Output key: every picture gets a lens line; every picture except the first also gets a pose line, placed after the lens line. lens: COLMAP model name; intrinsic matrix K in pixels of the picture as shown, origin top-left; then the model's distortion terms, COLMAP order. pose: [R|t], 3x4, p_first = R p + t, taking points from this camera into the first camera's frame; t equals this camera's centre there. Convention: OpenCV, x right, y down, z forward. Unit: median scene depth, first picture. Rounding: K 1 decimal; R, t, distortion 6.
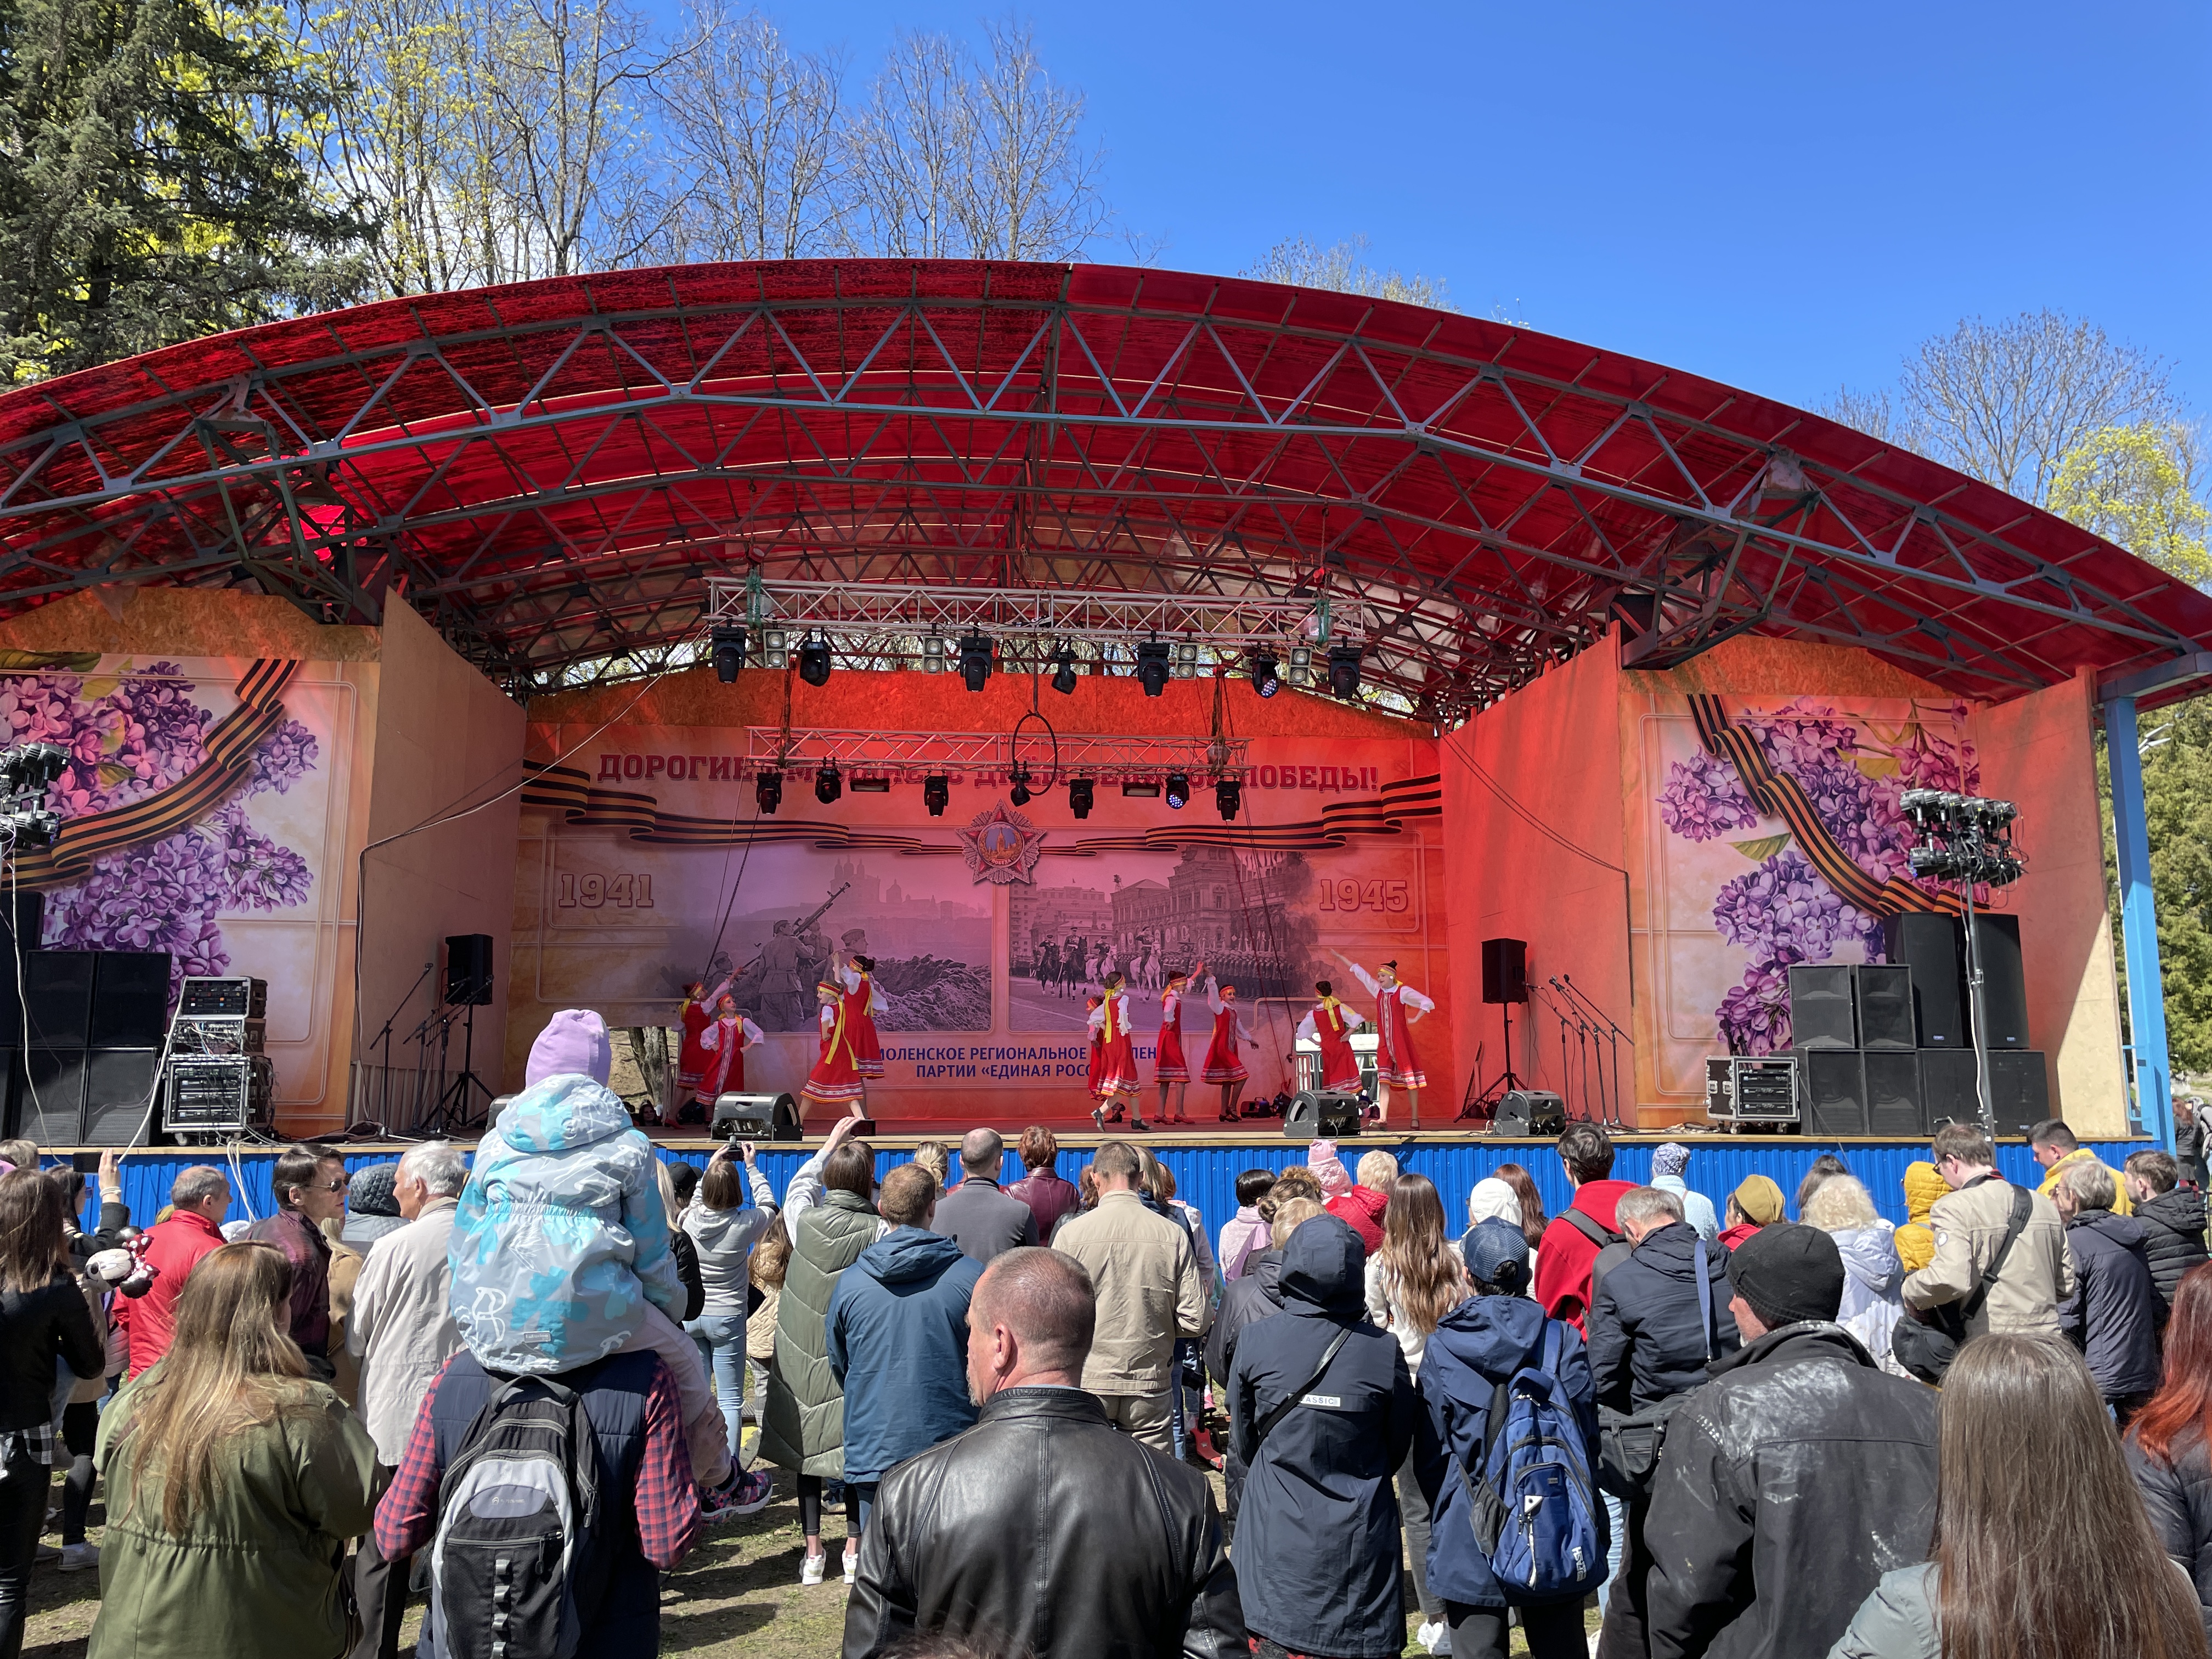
lens RADIAL K [[1695.6, 0, 1106.9], [0, 1695.6, 833.2], [0, 0, 1]] dist [0.041782, -0.067862]
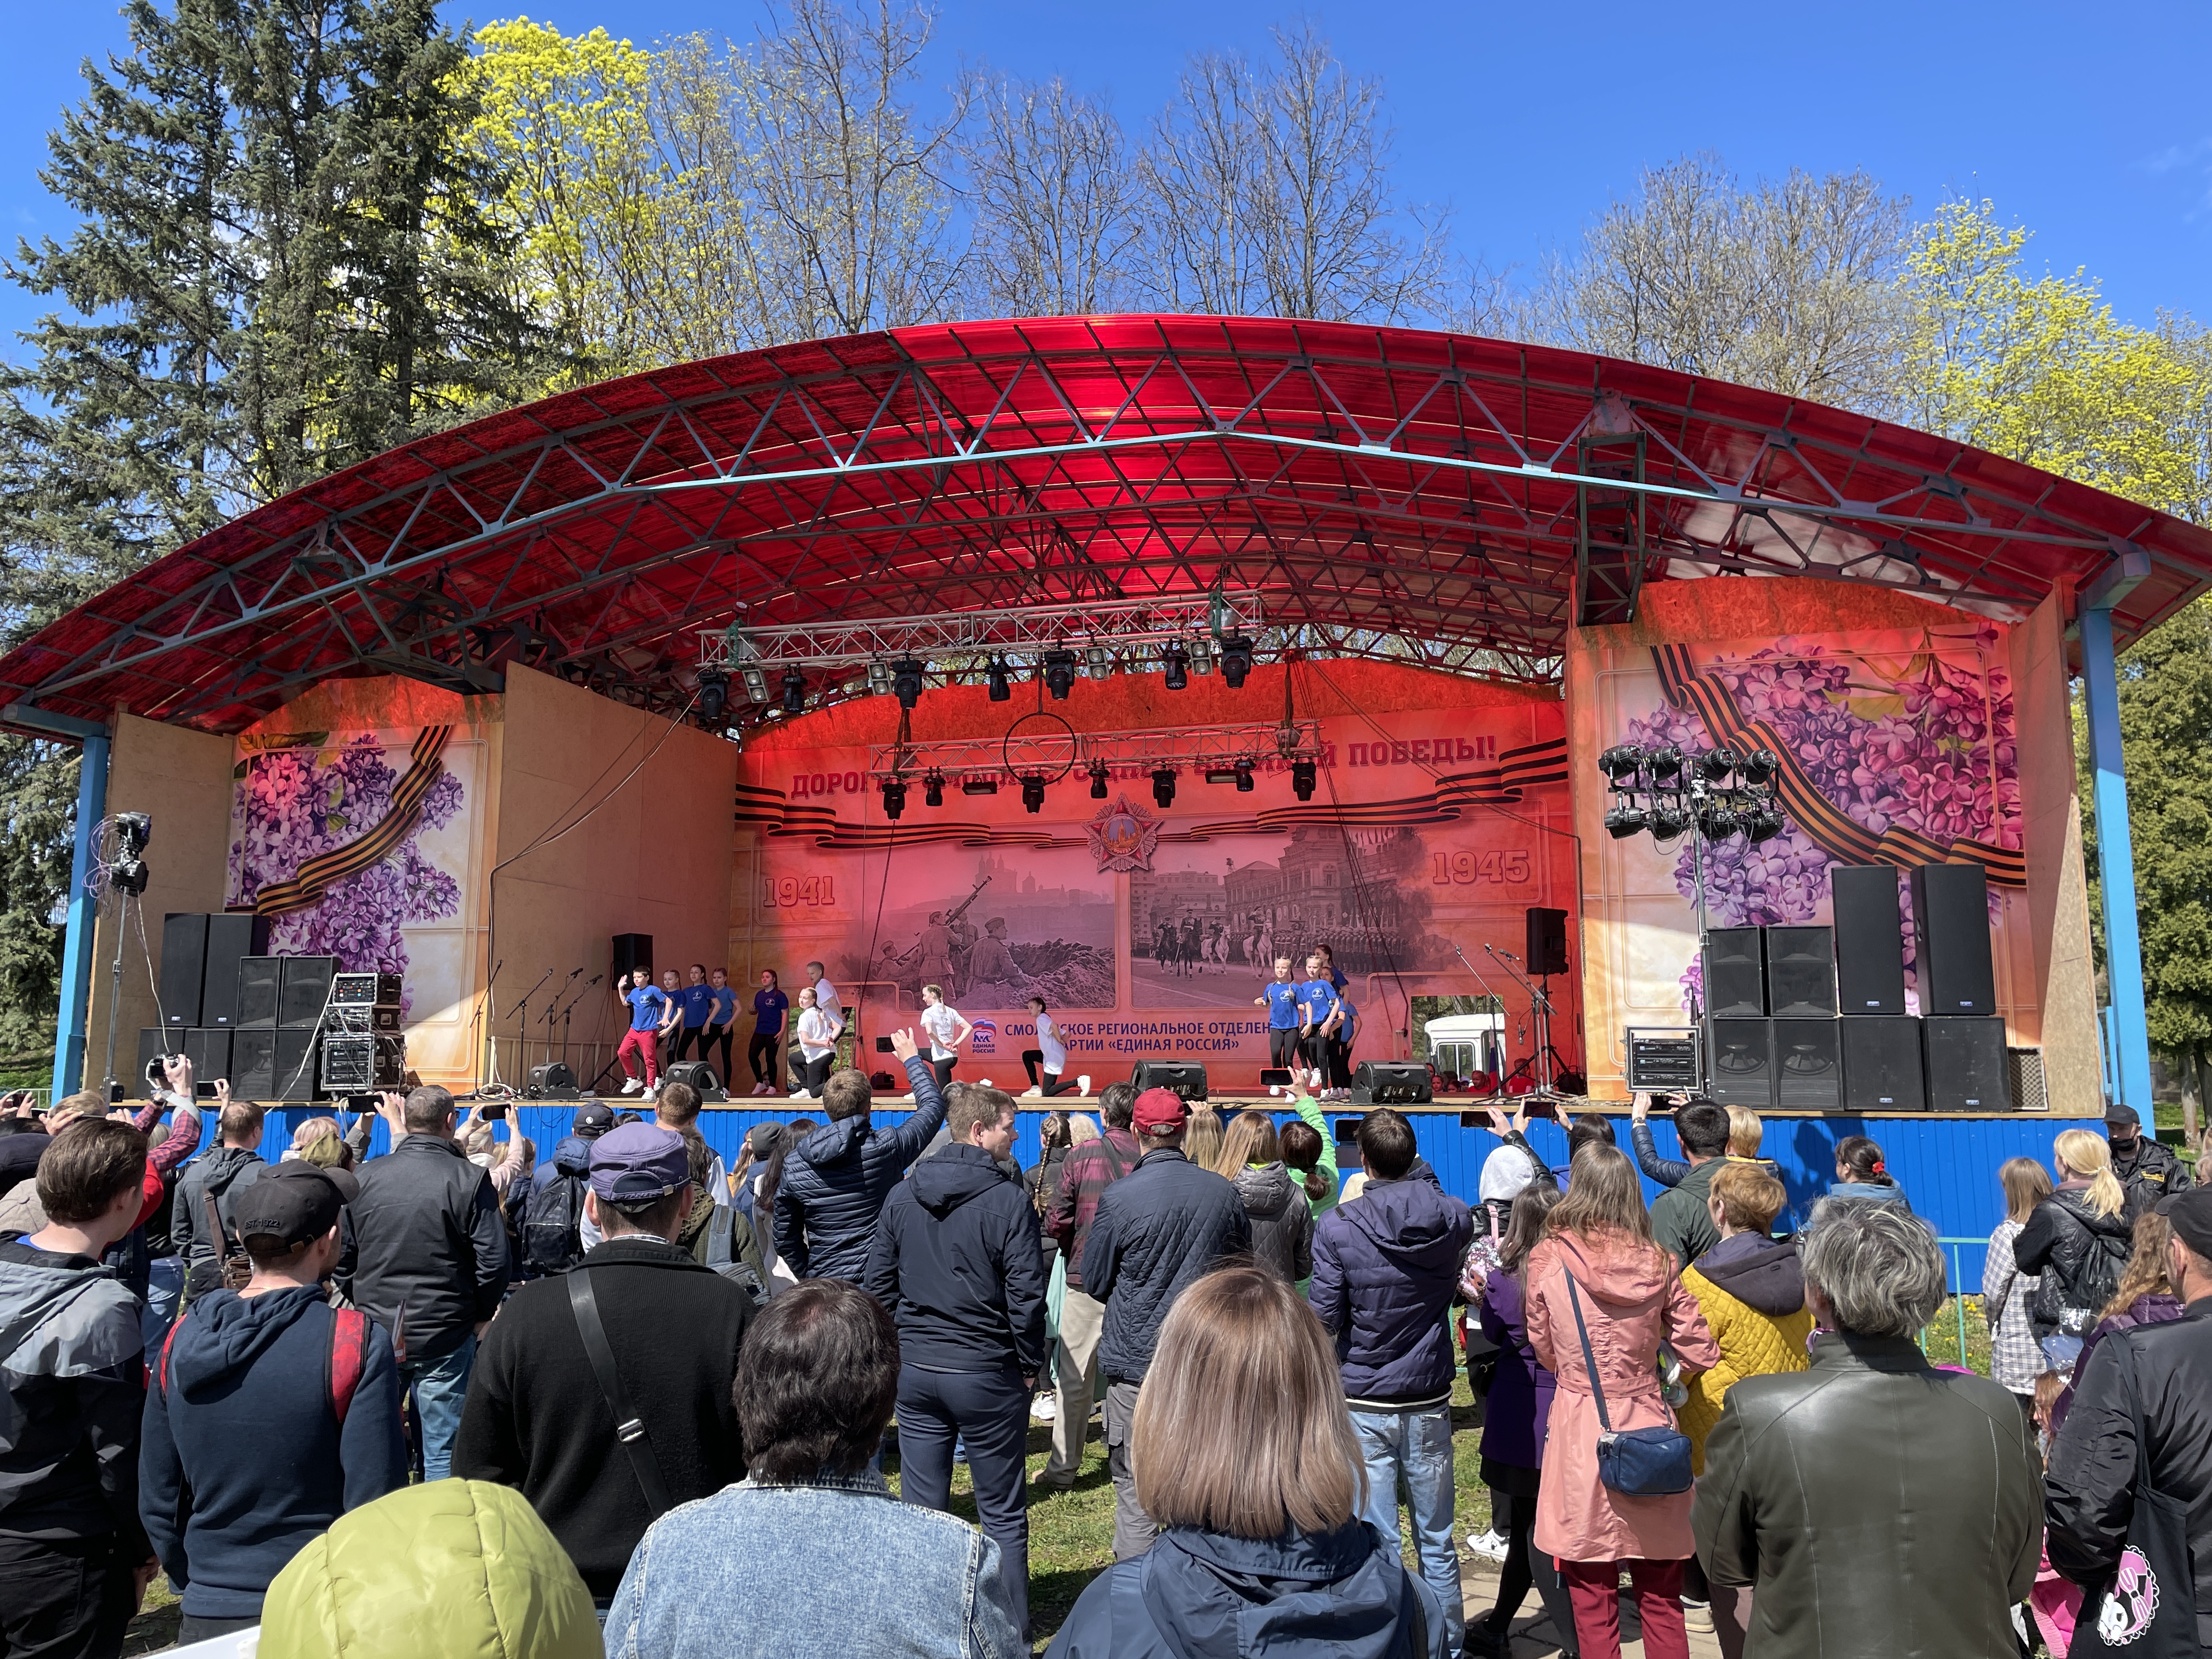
lens RADIAL K [[1695.6, 0, 1090.5], [0, 1695.6, 828.7], [0, 0, 1]] dist [0.041782, -0.067862]
pose [[0.922247, -0.051694, -0.383130, 0.412303], [0.055316, 0.998468, -0.001565, 0.004312], [0.382624, -0.019750, 0.923693, -0.000141]]
